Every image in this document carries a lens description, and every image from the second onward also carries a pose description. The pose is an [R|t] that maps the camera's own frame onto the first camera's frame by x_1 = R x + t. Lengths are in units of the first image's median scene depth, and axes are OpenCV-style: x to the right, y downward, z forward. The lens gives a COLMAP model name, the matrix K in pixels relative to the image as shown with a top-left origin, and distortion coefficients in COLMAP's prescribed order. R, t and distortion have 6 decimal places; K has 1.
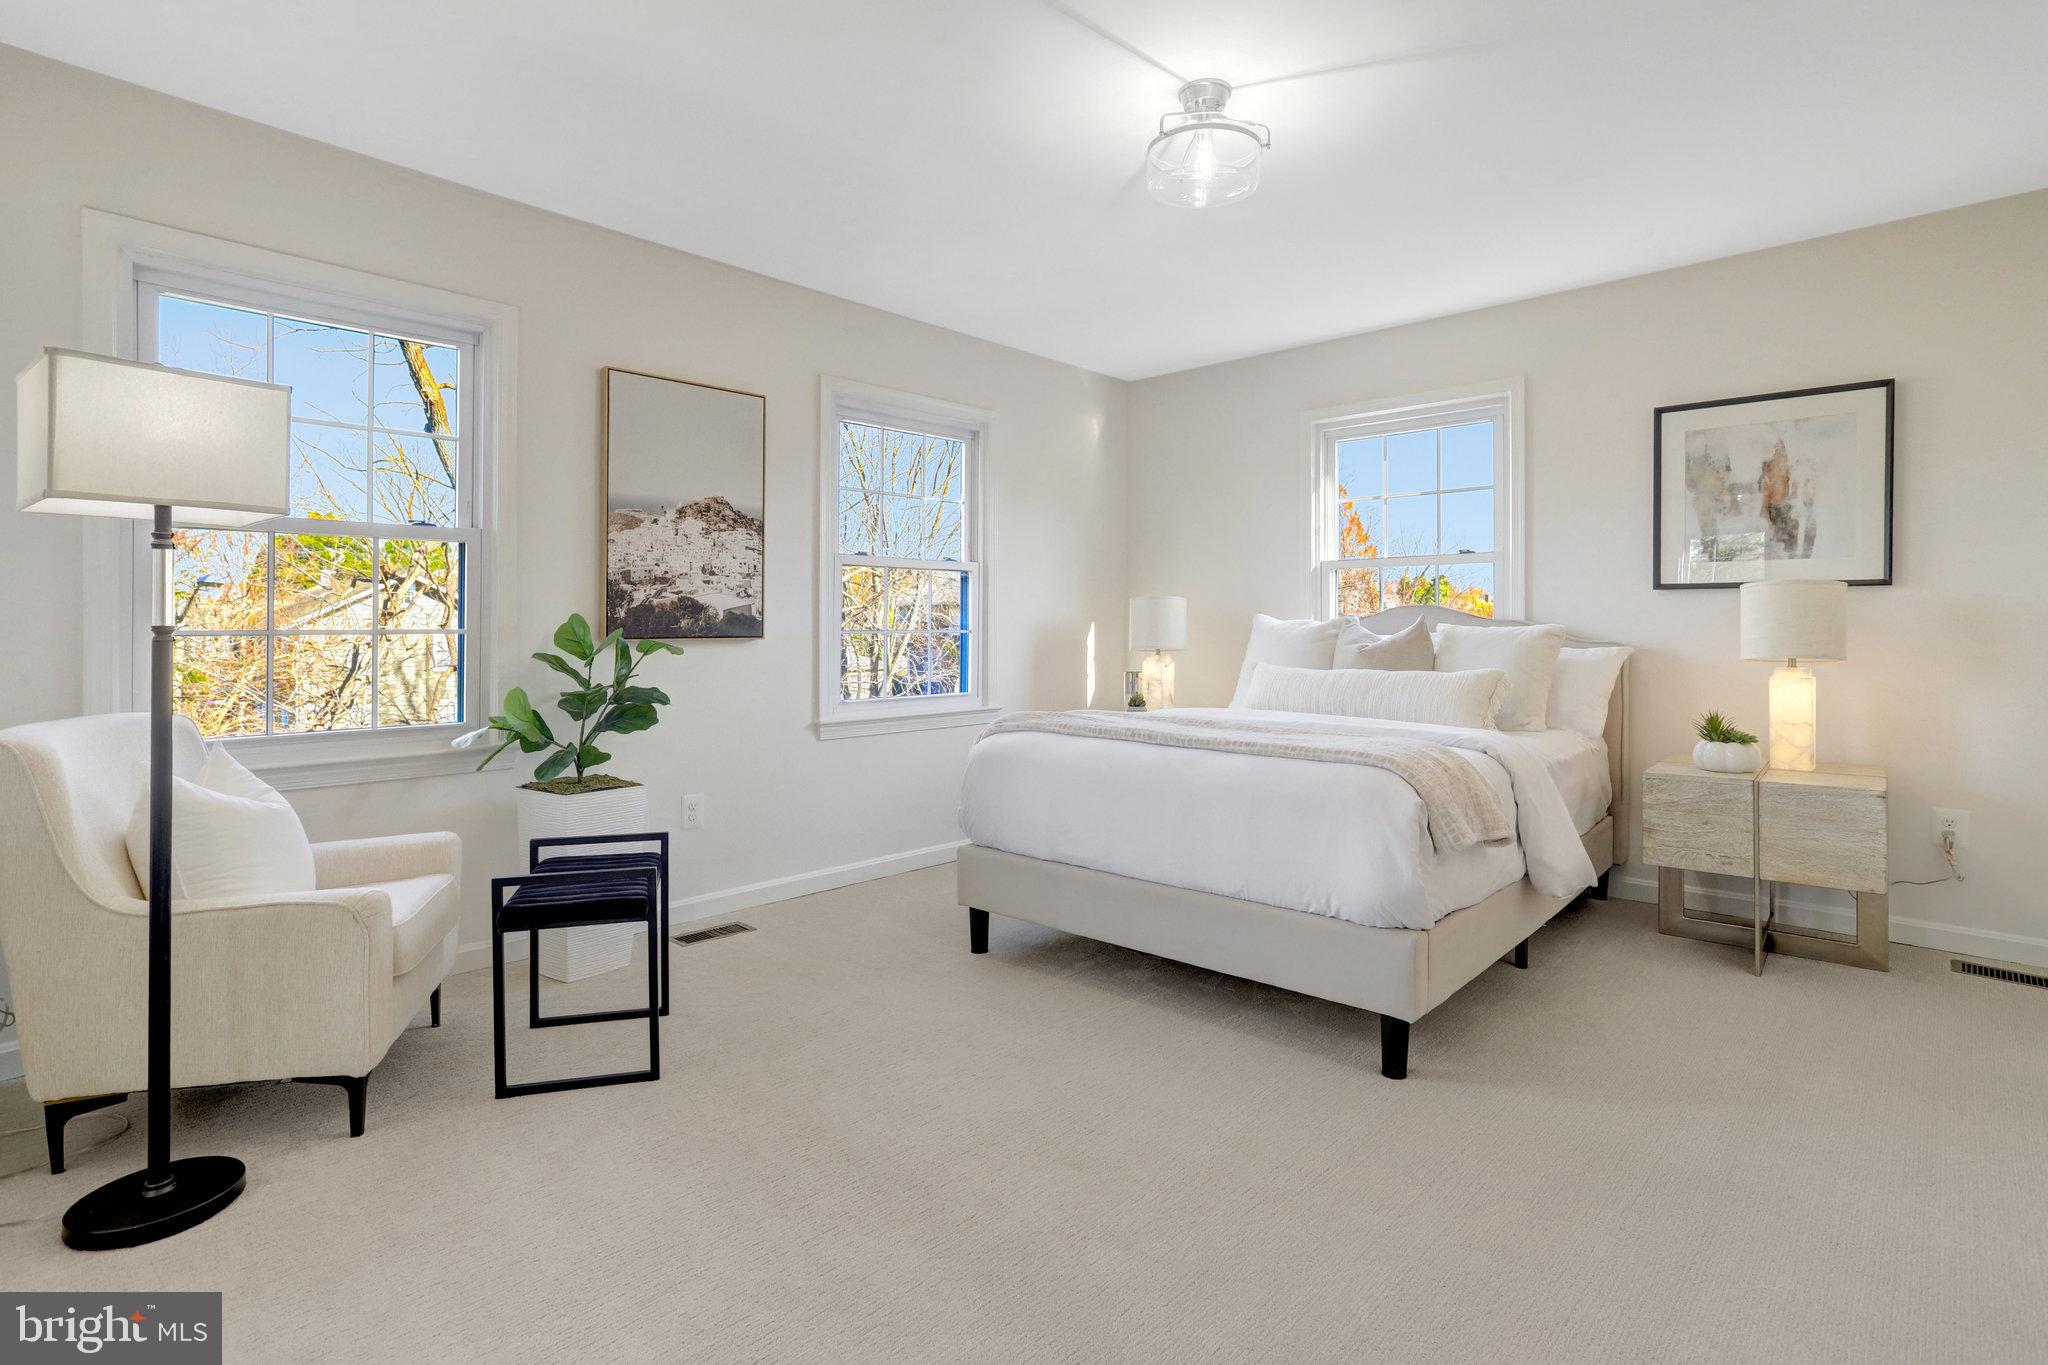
lens RADIAL K [[1002.8, 0, 1023.6], [0, 1002.8, 659.0], [0, 0, 1]] dist [-0.044721, 0.032701]
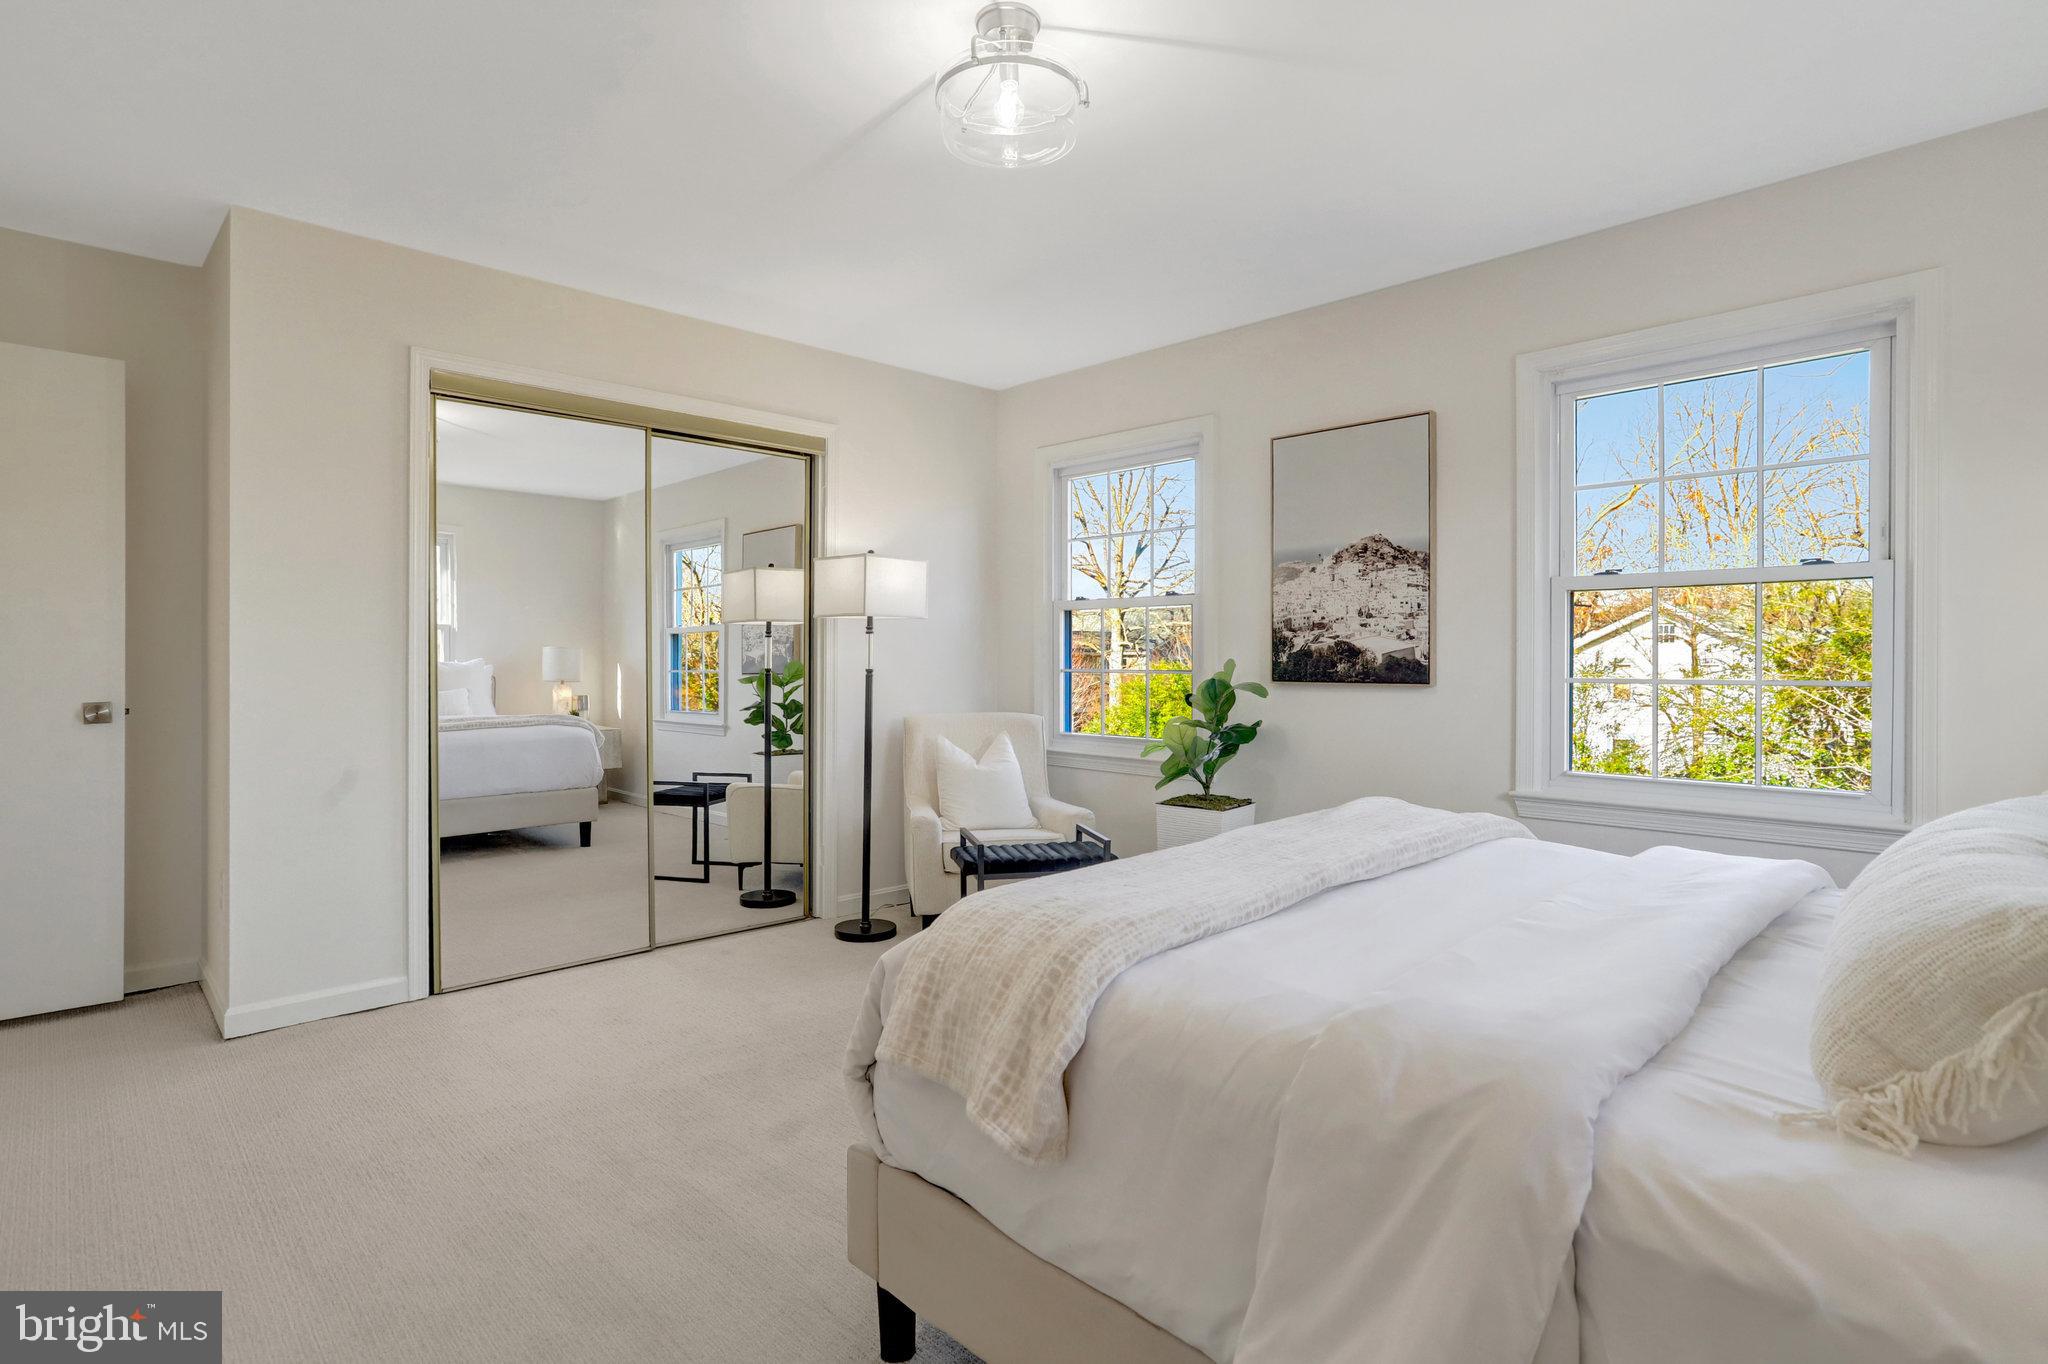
lens RADIAL K [[1002.8, 0, 1023.6], [0, 1002.8, 658.5], [0, 0, 1]] dist [-0.044721, 0.032701]
pose [[-0.021519, -0.007671, -0.999739, 0.661227], [-0.041231, 0.999127, -0.006779, -0.025029], [0.998918, 0.041075, -0.021817, 0.701053]]
